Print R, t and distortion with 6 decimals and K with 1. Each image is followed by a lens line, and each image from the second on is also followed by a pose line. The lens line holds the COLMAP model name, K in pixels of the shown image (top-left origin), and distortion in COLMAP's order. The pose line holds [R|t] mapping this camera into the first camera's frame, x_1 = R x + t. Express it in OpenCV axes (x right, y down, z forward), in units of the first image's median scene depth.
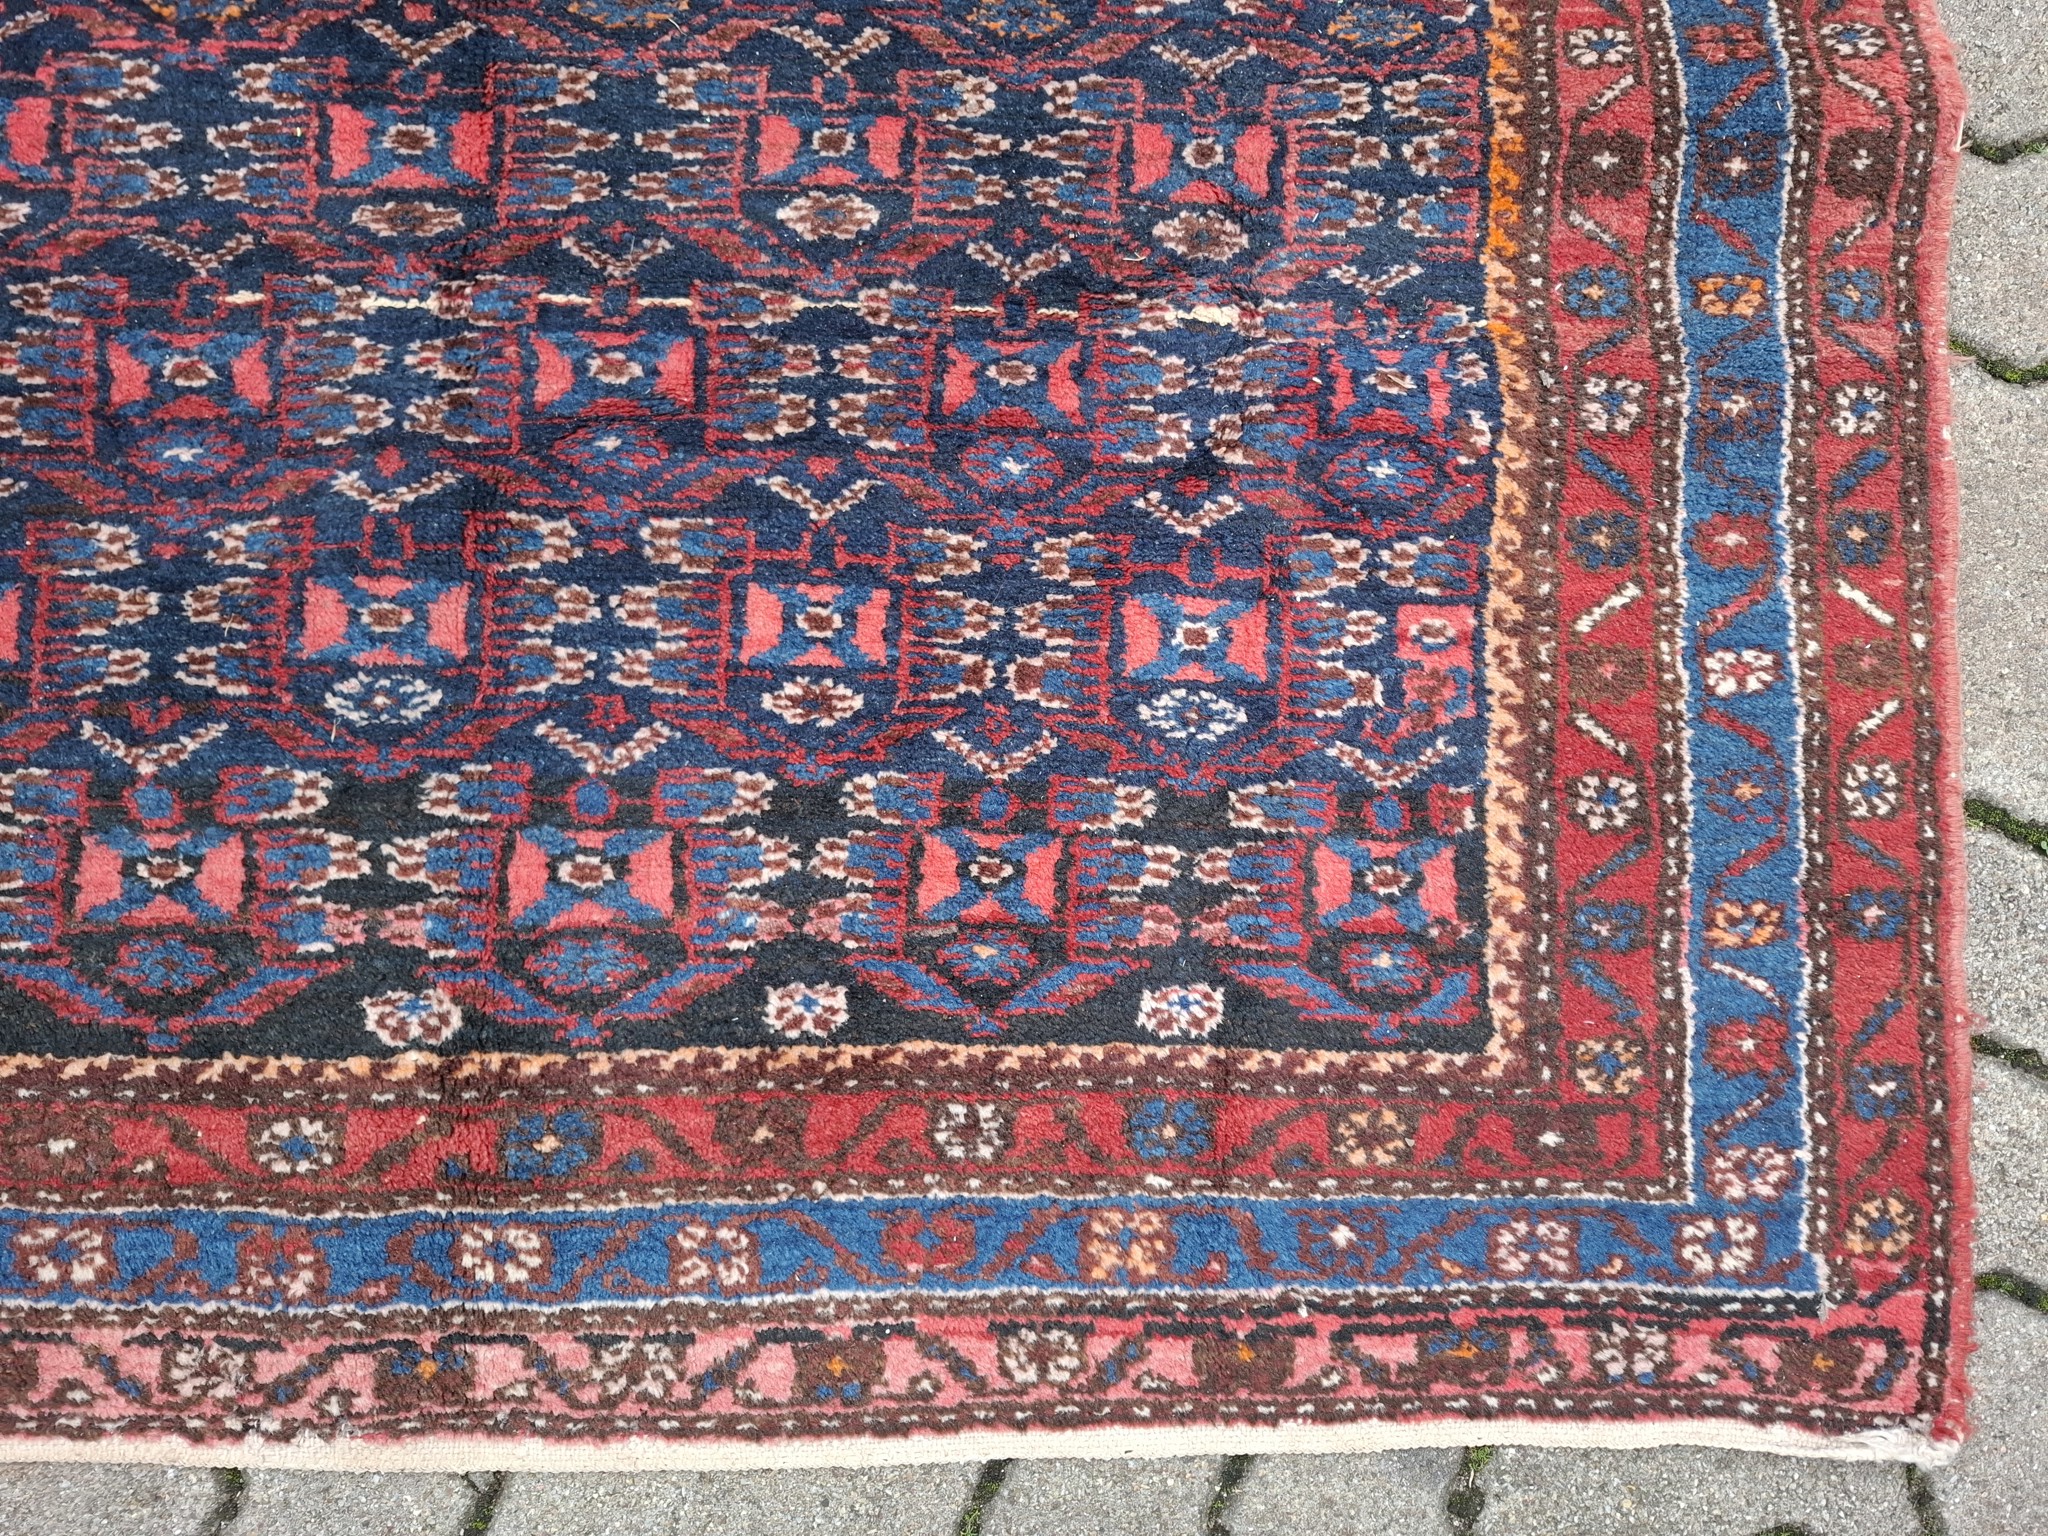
lens RADIAL K [[1403.4, 0, 1025.9], [0, 1403.4, 780.8], [0, 0, 1]] dist [0.064314, -0.078058]
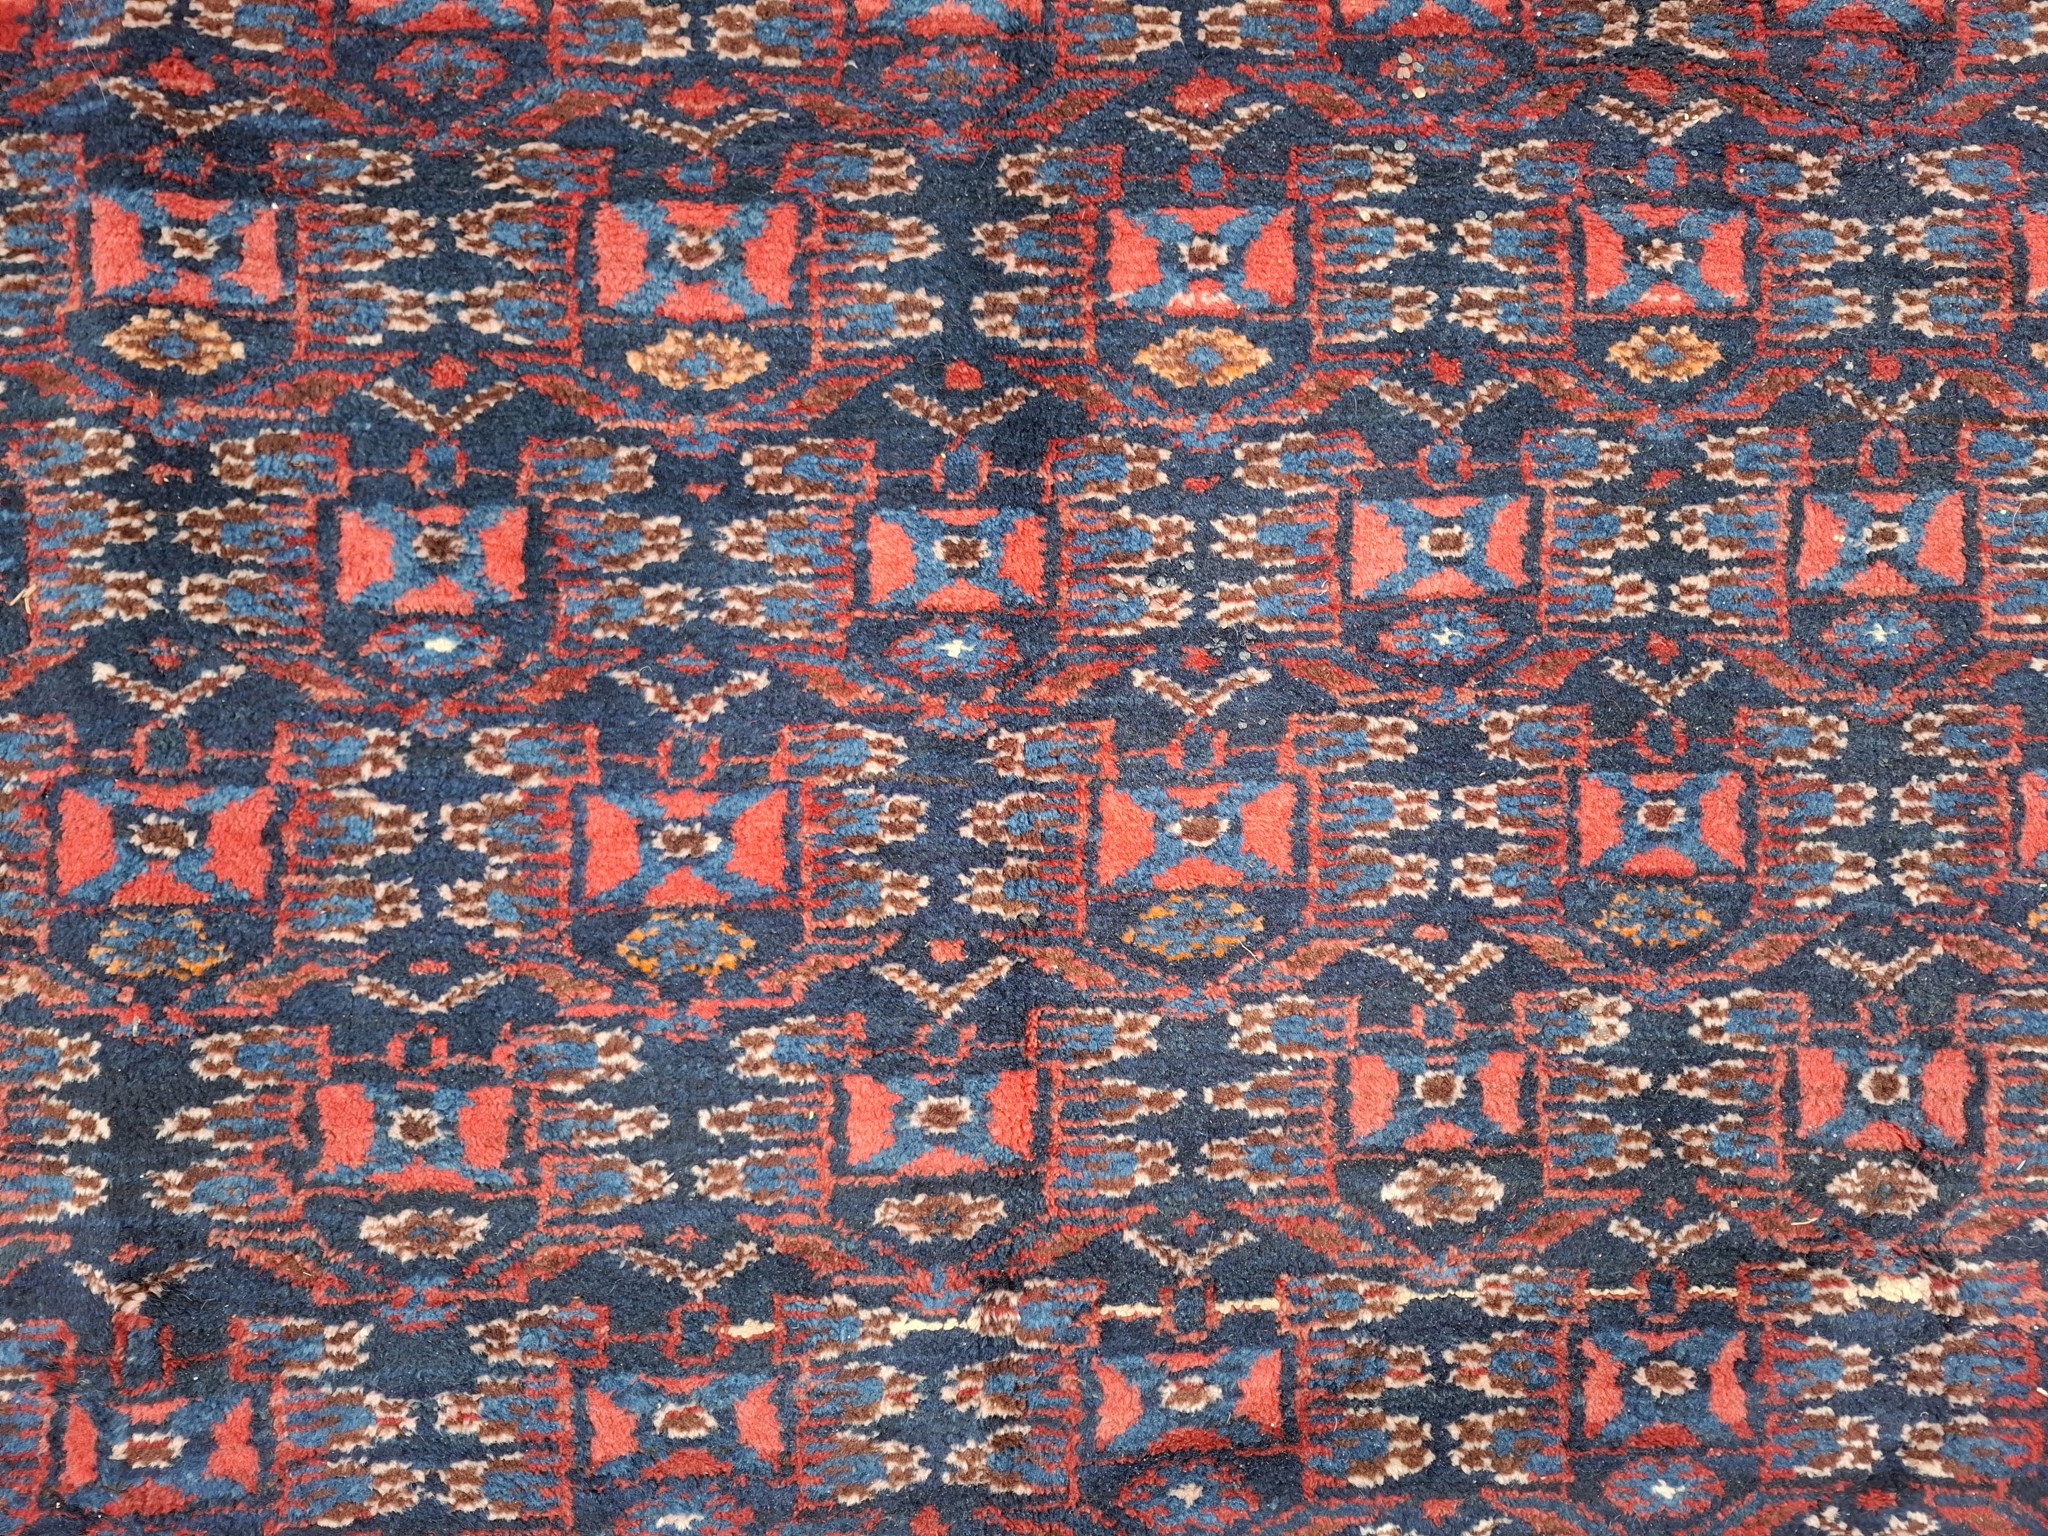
lens RADIAL K [[1403.4, 0, 1025.9], [0, 1403.4, 780.8], [0, 0, 1]] dist [0.064314, -0.078058]
pose [[0.999971, -0.000722, -0.007598, -0.377169], [0.000961, 0.999503, 0.031510, -0.668750], [0.007571, -0.031516, 0.999475, 0.189047]]
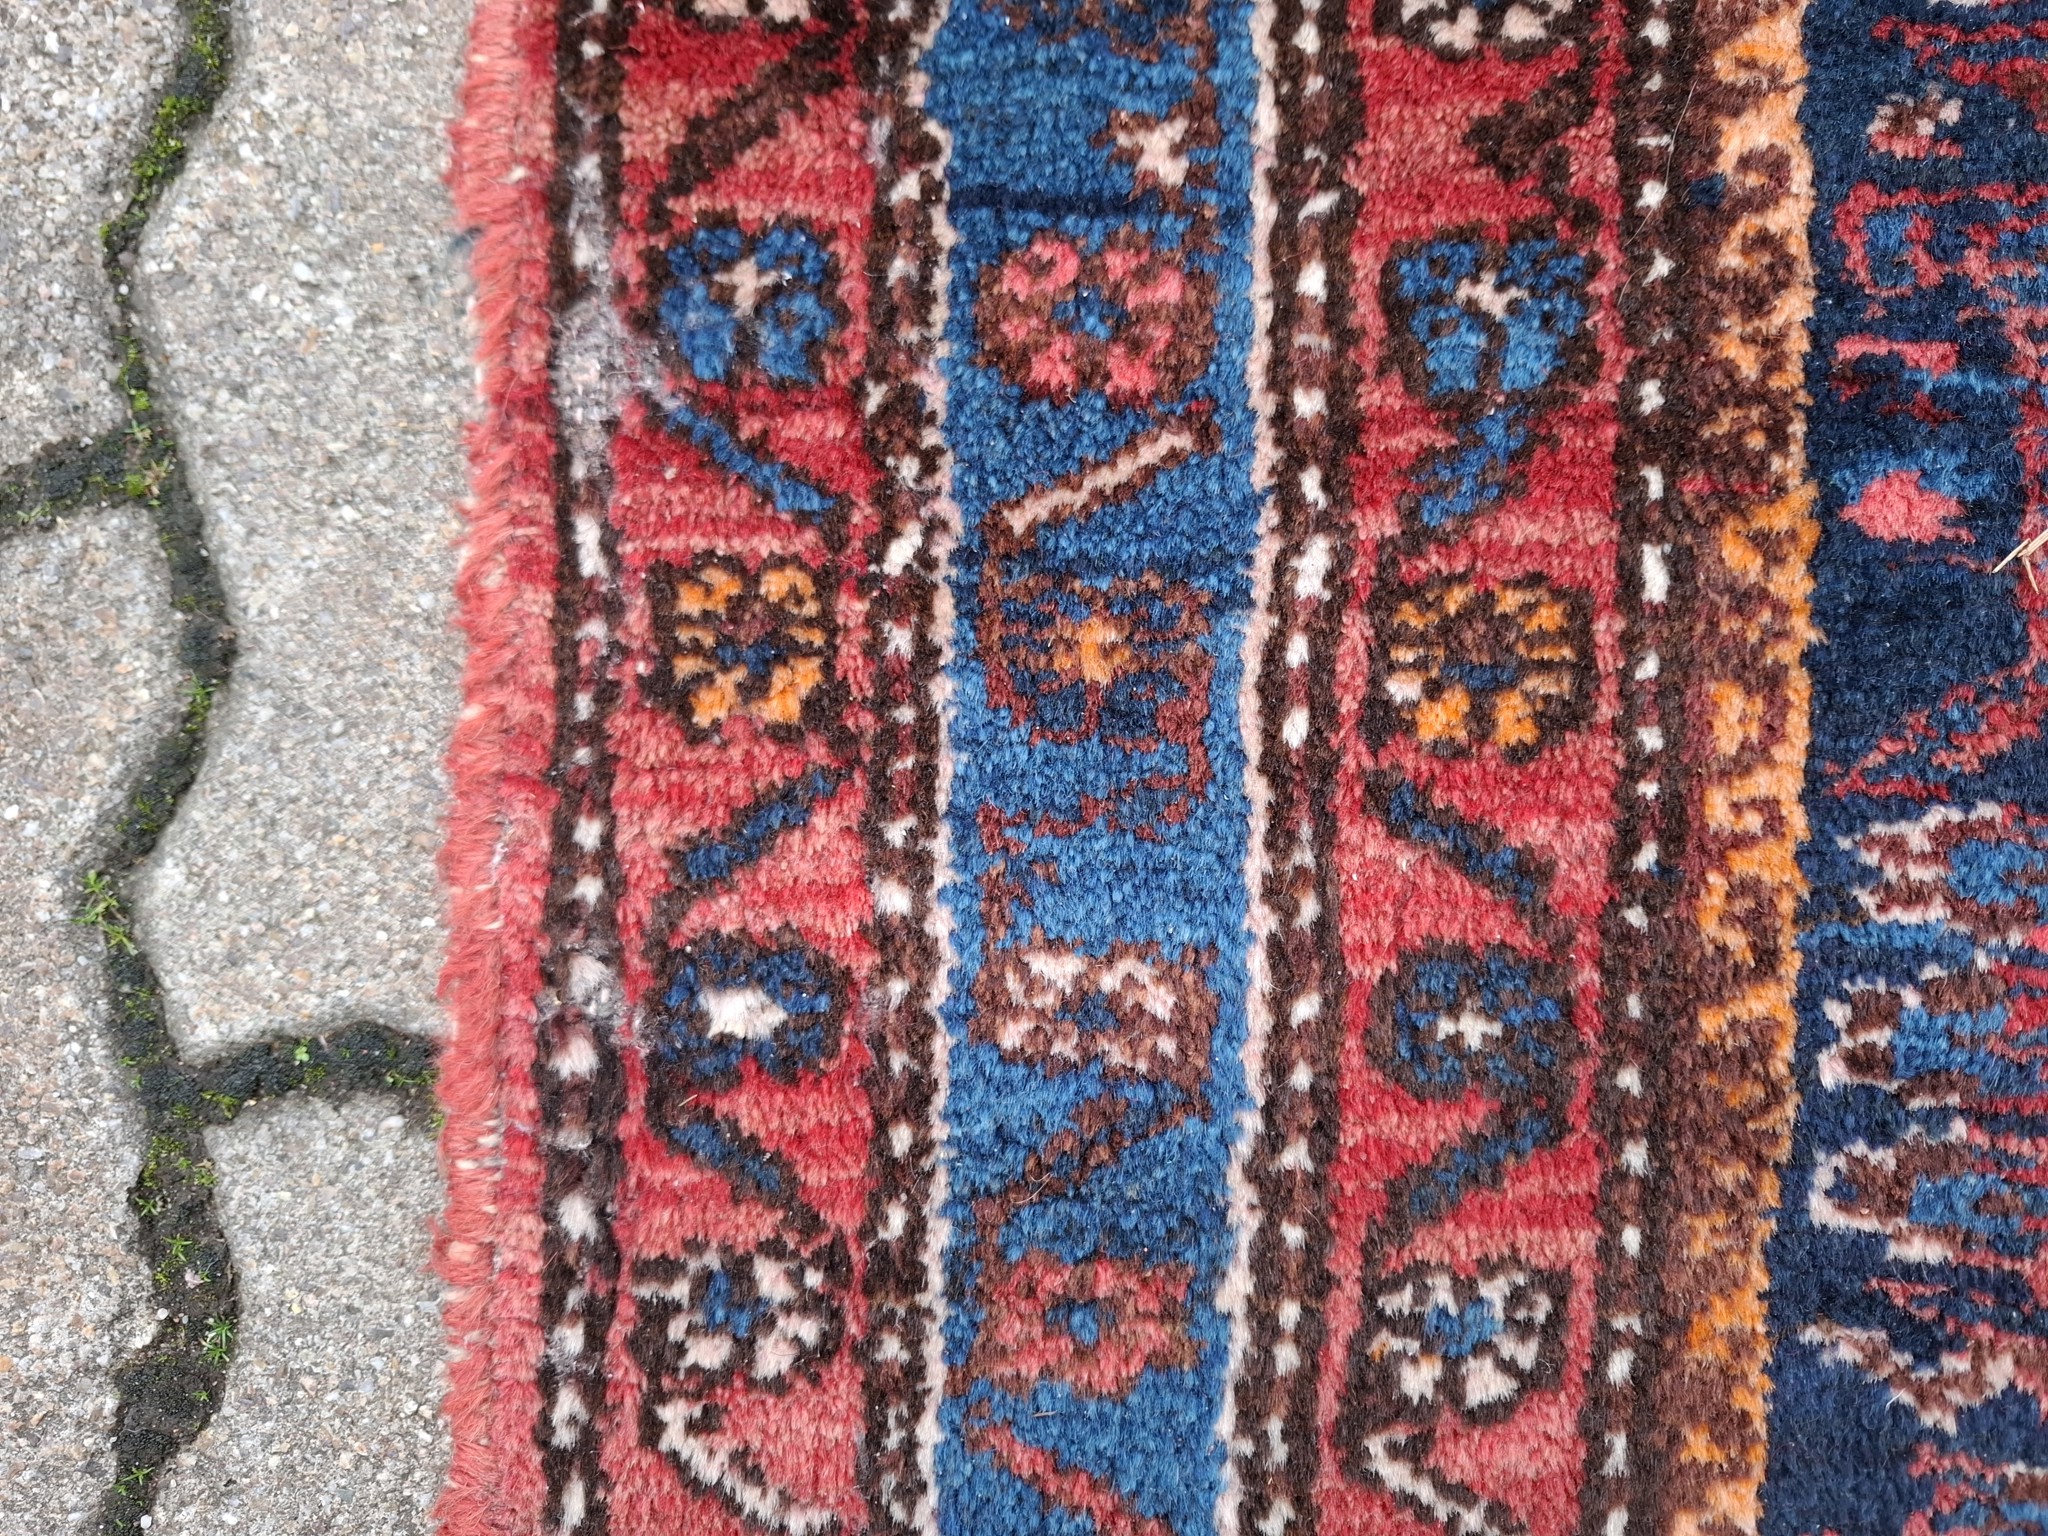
lens RADIAL K [[1403.4, 0, 1025.9], [0, 1403.4, 780.8], [0, 0, 1]] dist [0.064314, -0.078058]
pose [[0.998564, 0.022690, -0.048537, -1.181503], [-0.020122, 0.998404, 0.052763, -0.702478], [0.049657, -0.051711, 0.997427, 0.588509]]
